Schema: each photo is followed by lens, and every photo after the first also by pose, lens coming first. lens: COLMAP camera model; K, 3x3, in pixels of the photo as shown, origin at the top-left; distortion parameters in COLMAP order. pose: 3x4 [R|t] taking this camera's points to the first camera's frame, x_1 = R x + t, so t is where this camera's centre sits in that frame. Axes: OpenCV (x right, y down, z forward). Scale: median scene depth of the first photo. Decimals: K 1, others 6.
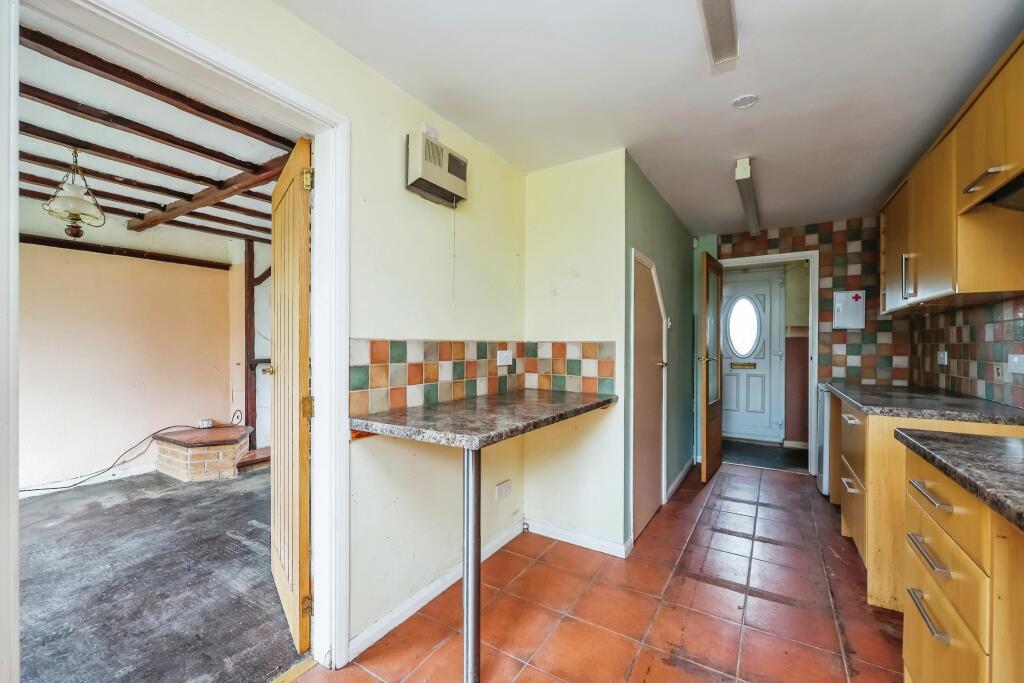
lens RADIAL K [[411.9, 0, 508.1], [0, 411.9, 343.2], [0, 0, 1]] dist [-0.000593, -0.003446]
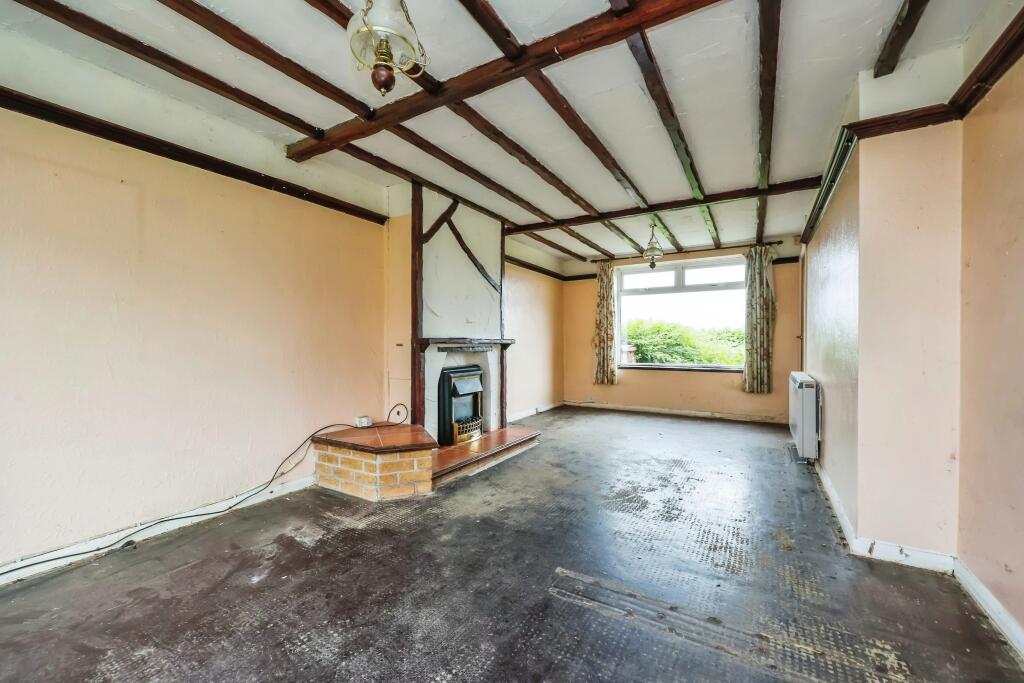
lens RADIAL K [[411.9, 0, 508.1], [0, 411.9, 343.2], [0, 0, 1]] dist [-0.000593, -0.003446]
pose [[0.999955, 0.001180, 0.009401, -0.551748], [-0.001252, 0.999970, 0.007642, 0.049959], [-0.009392, -0.007653, 0.999927, 0.266356]]
